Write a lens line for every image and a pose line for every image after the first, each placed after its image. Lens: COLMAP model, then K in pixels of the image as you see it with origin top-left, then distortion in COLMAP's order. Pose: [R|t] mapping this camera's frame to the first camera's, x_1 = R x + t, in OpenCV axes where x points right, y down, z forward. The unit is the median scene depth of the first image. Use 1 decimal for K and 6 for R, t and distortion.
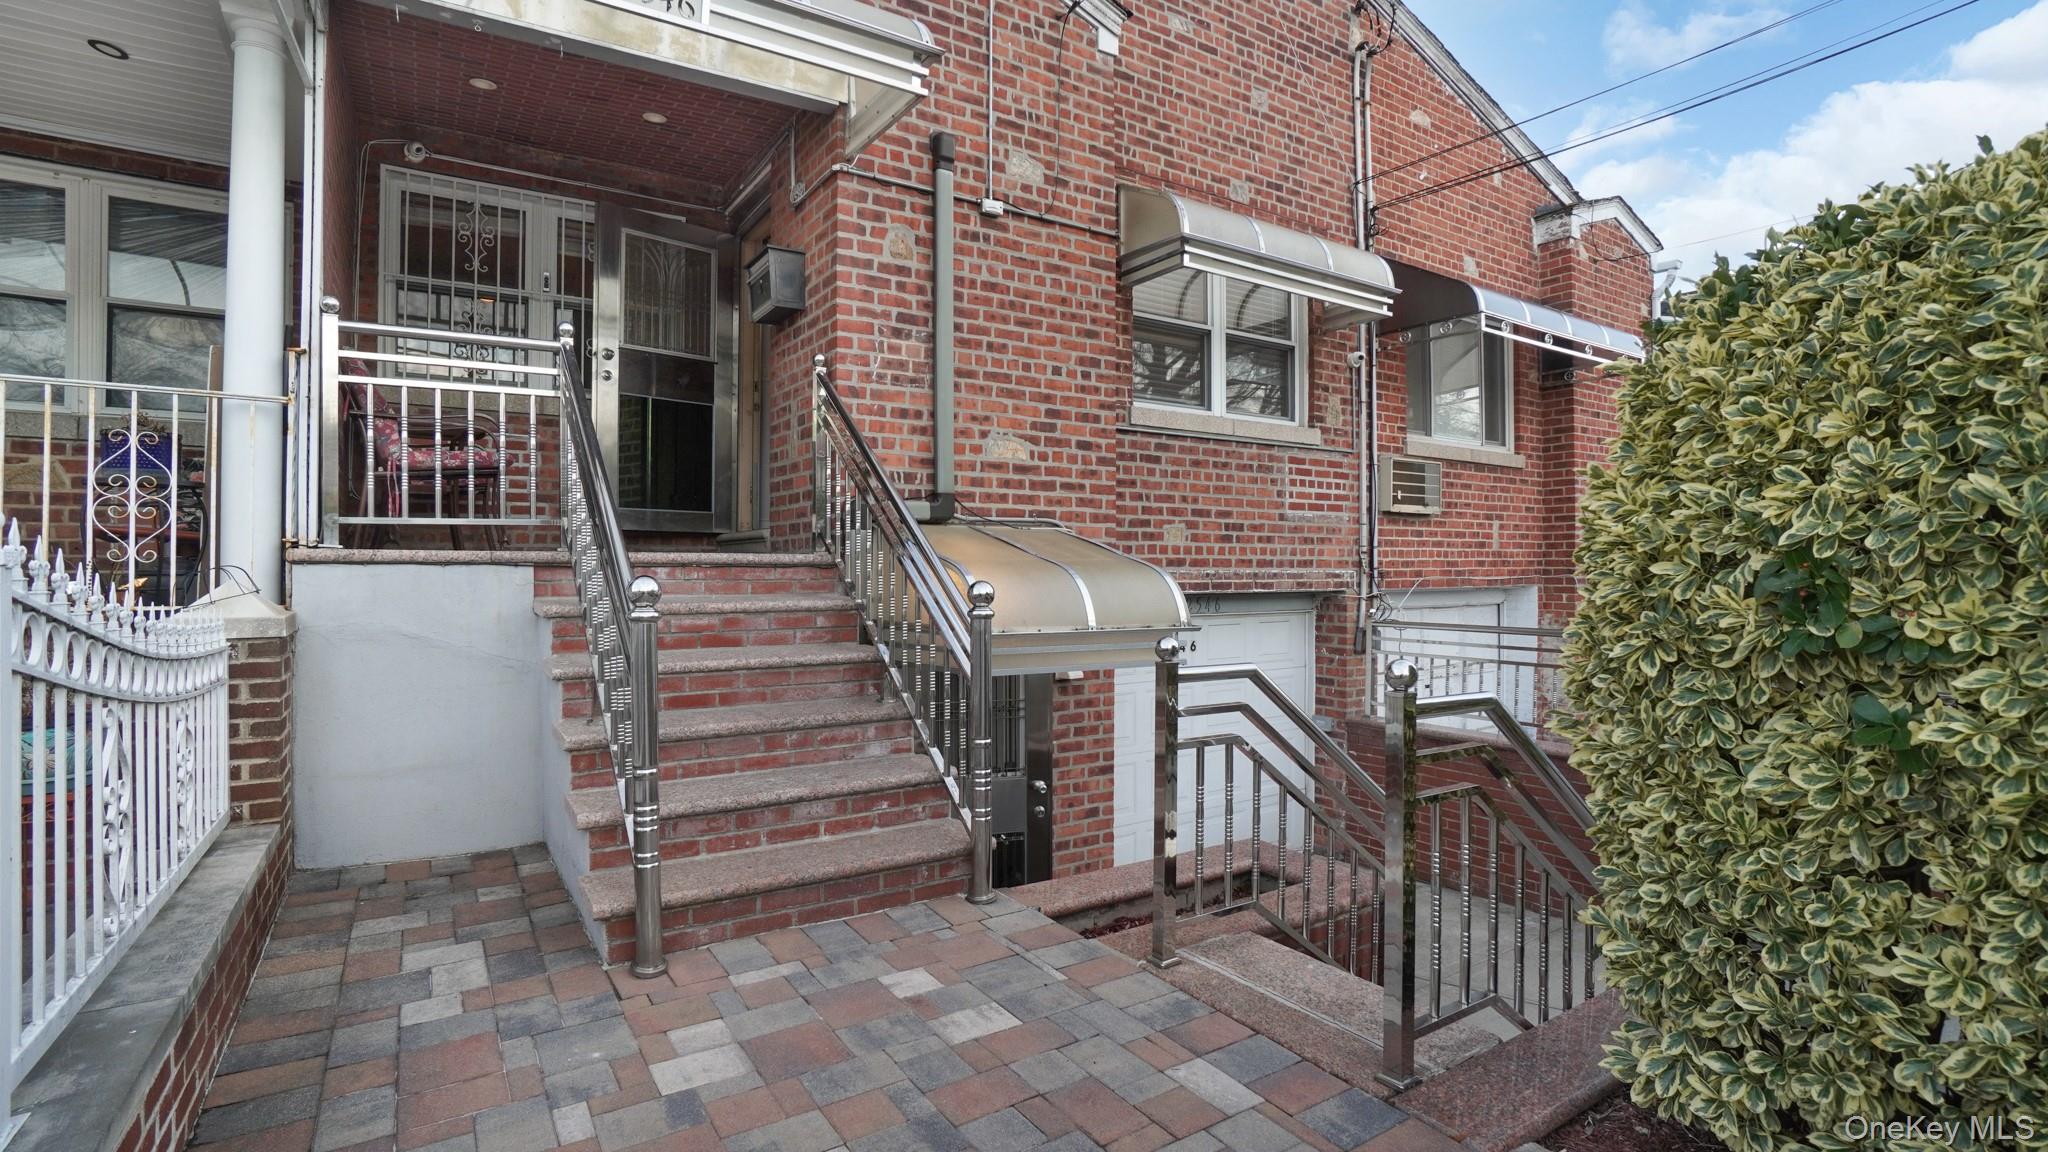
lens RADIAL K [[944.9, 0, 1027.9], [0, 944.9, 563.2], [0, 0, 1]] dist [-0.044621, 0.000430]
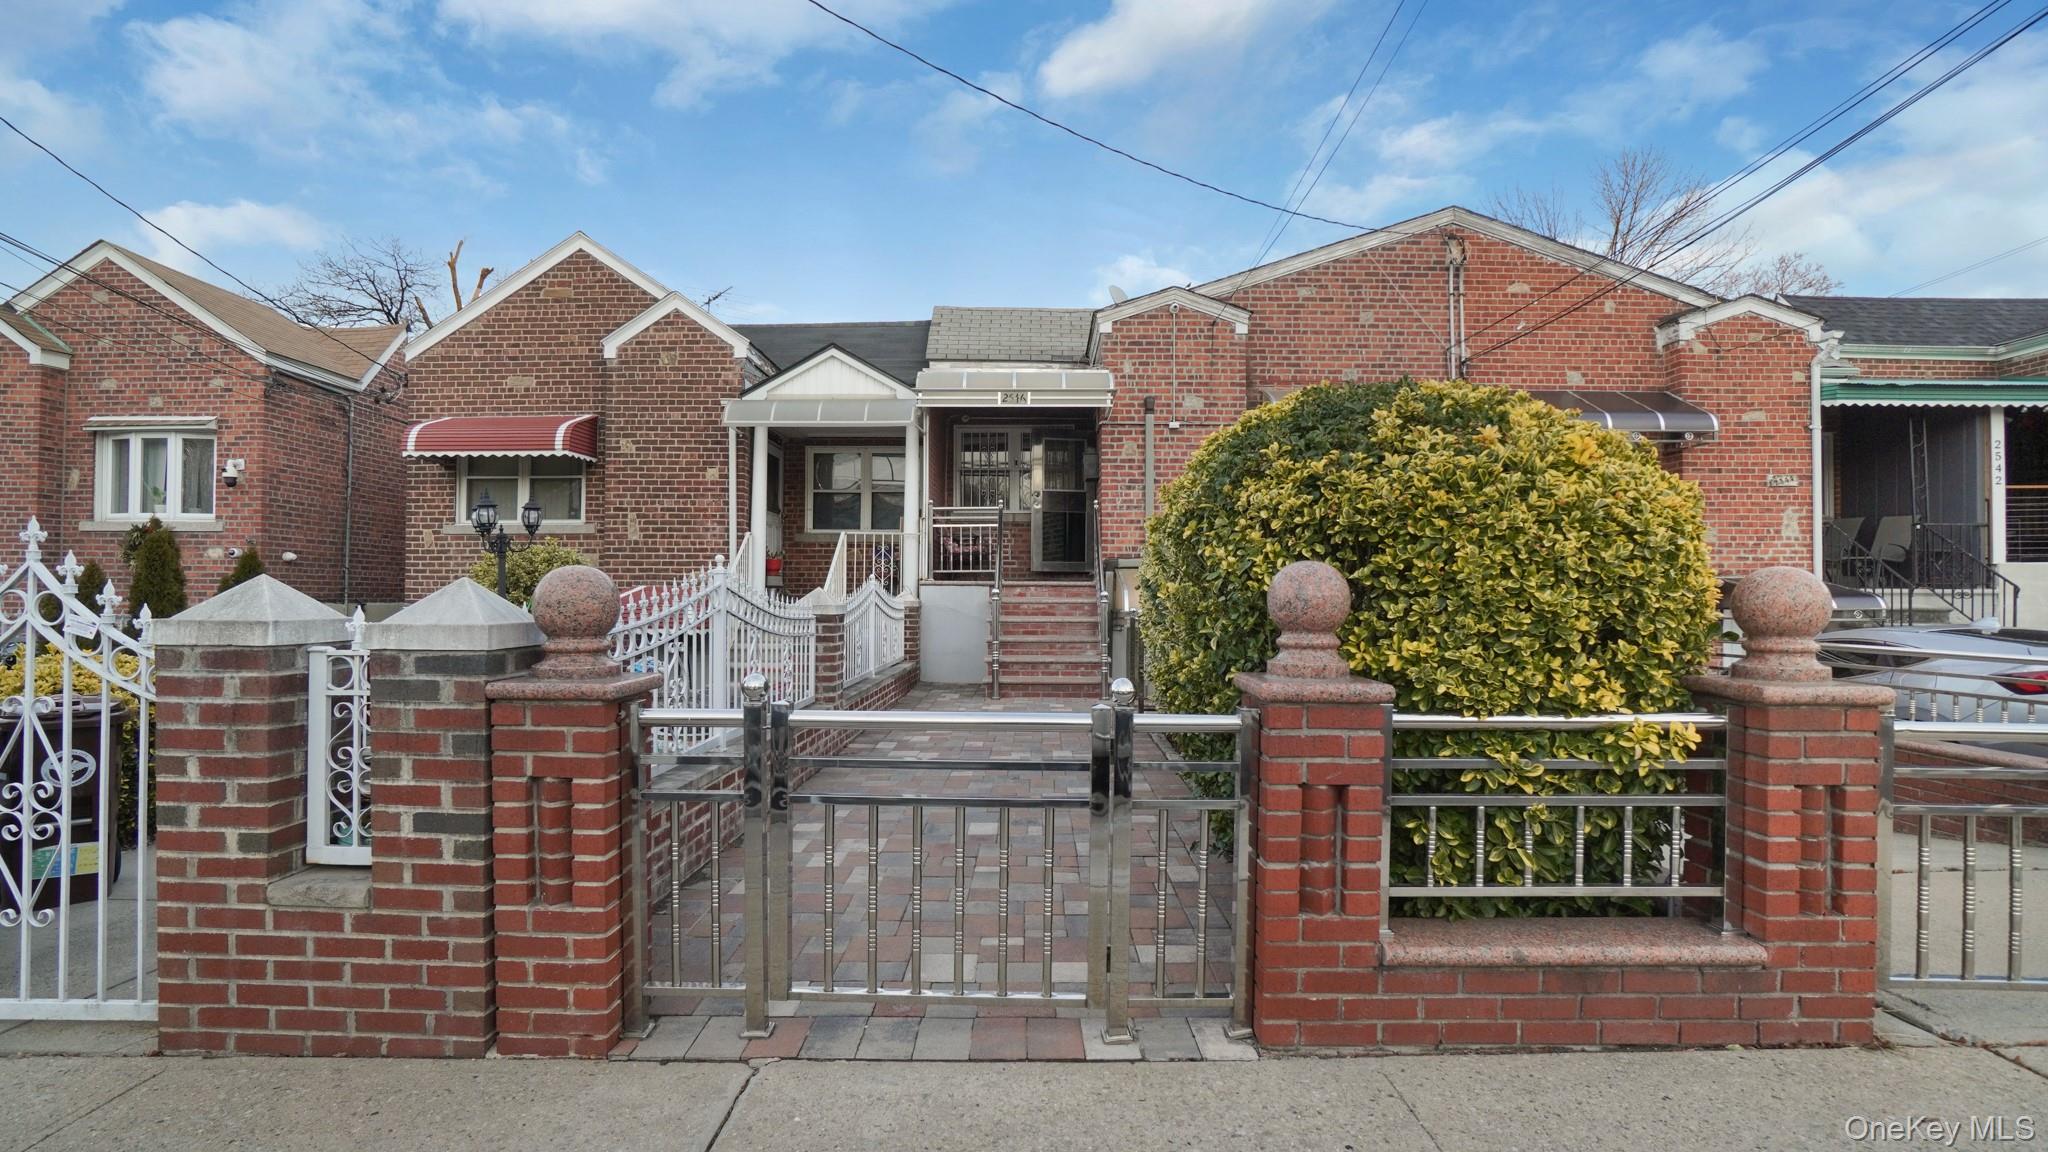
lens RADIAL K [[920.4, 0, 1024.0], [0, 920.4, 576.0], [0, 0, 1]] dist [-0.000142, 0.000075]
pose [[0.831302, -0.005848, -0.555790, 0.822959], [-0.001763, 0.999912, -0.013158, 0.006463], [0.555818, 0.011918, 0.831218, -0.943511]]
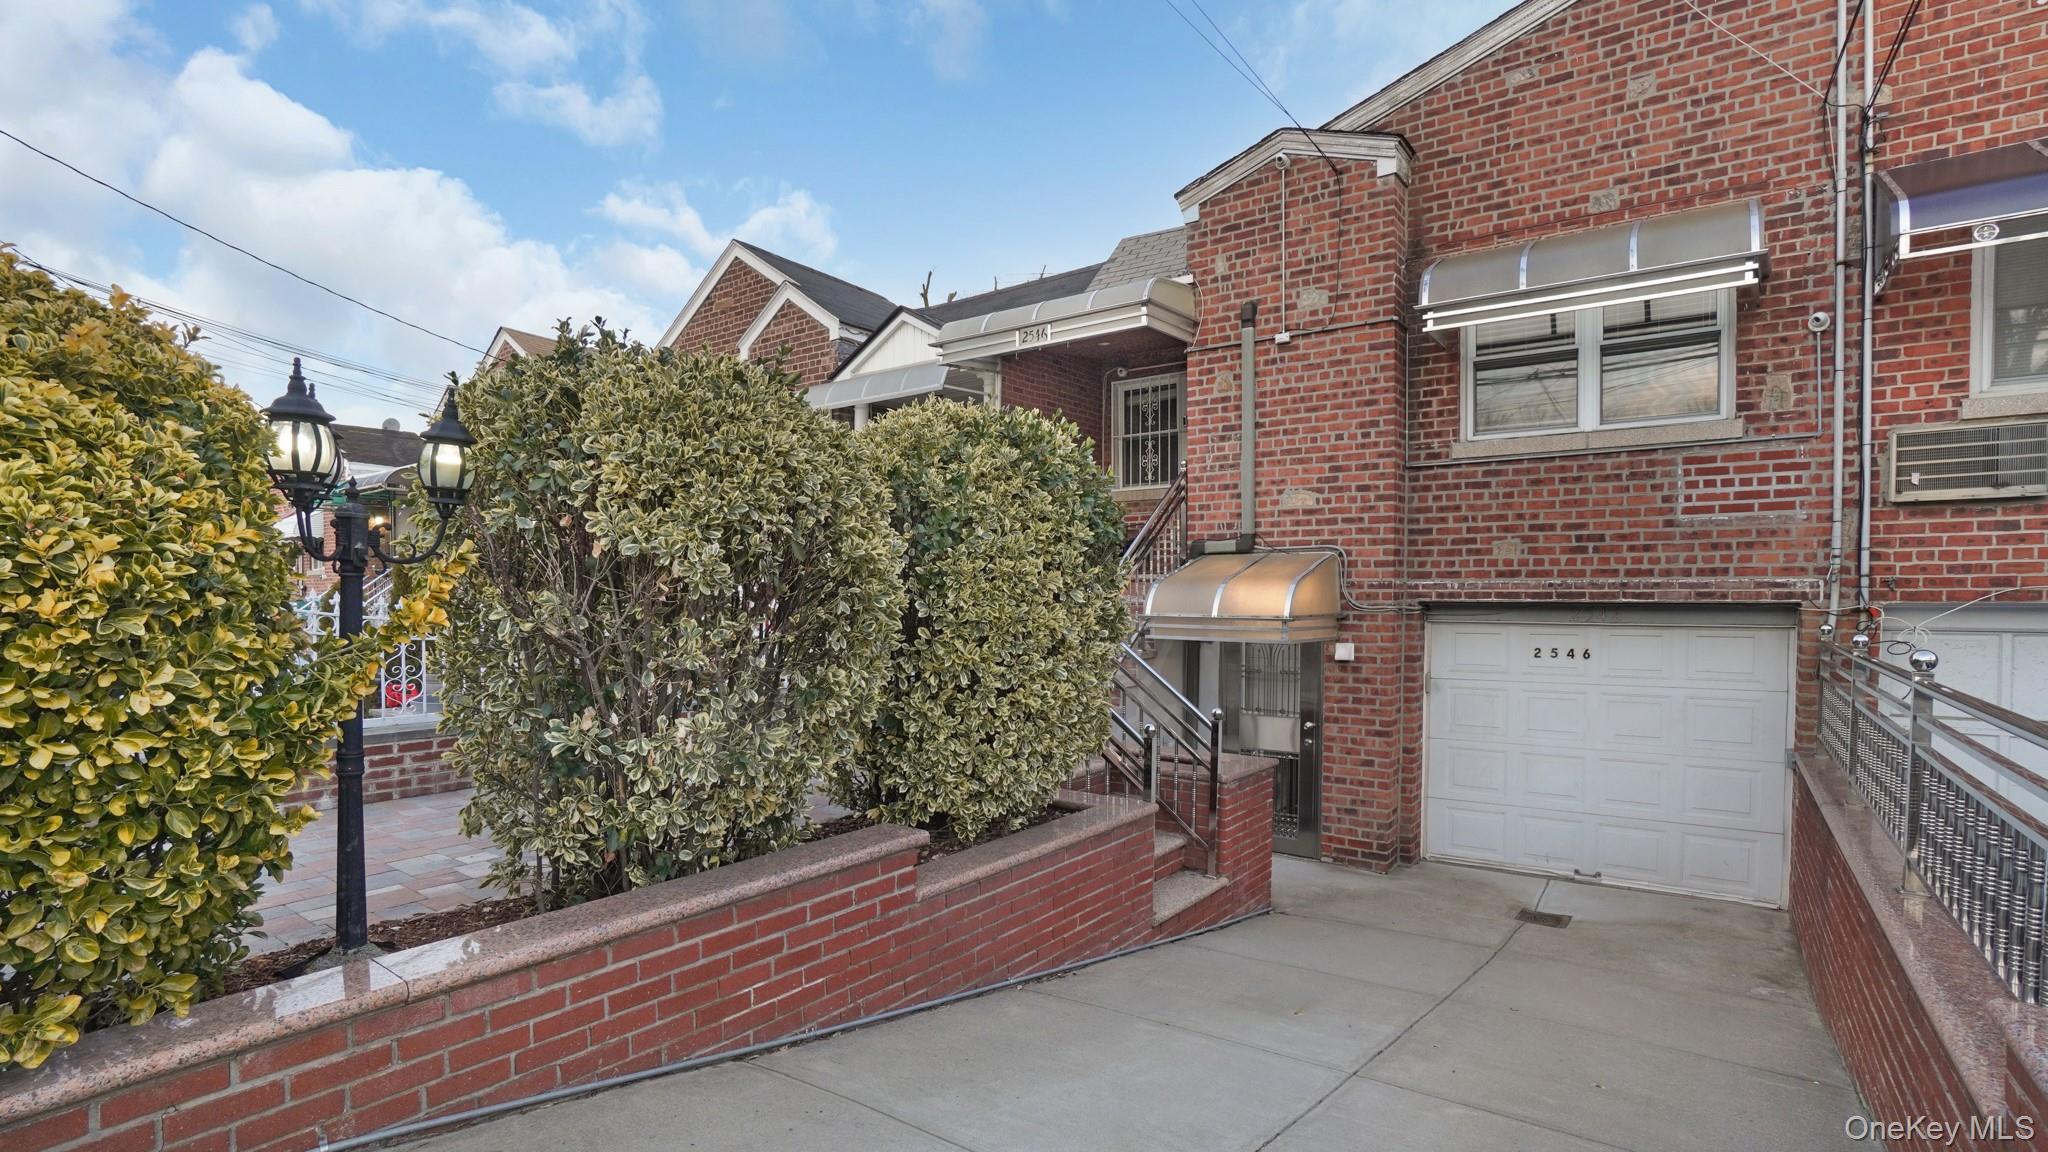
lens RADIAL K [[958.6, 0, 1027.6], [0, 958.6, 604.7], [0, 0, 1]] dist [0.000408, 0.000408]
pose [[0.367860, 0.009965, -0.929828, 1.158578], [0.007808, 0.999874, 0.013805, 0.018050], [0.929848, -0.012338, 0.367736, 0.056439]]
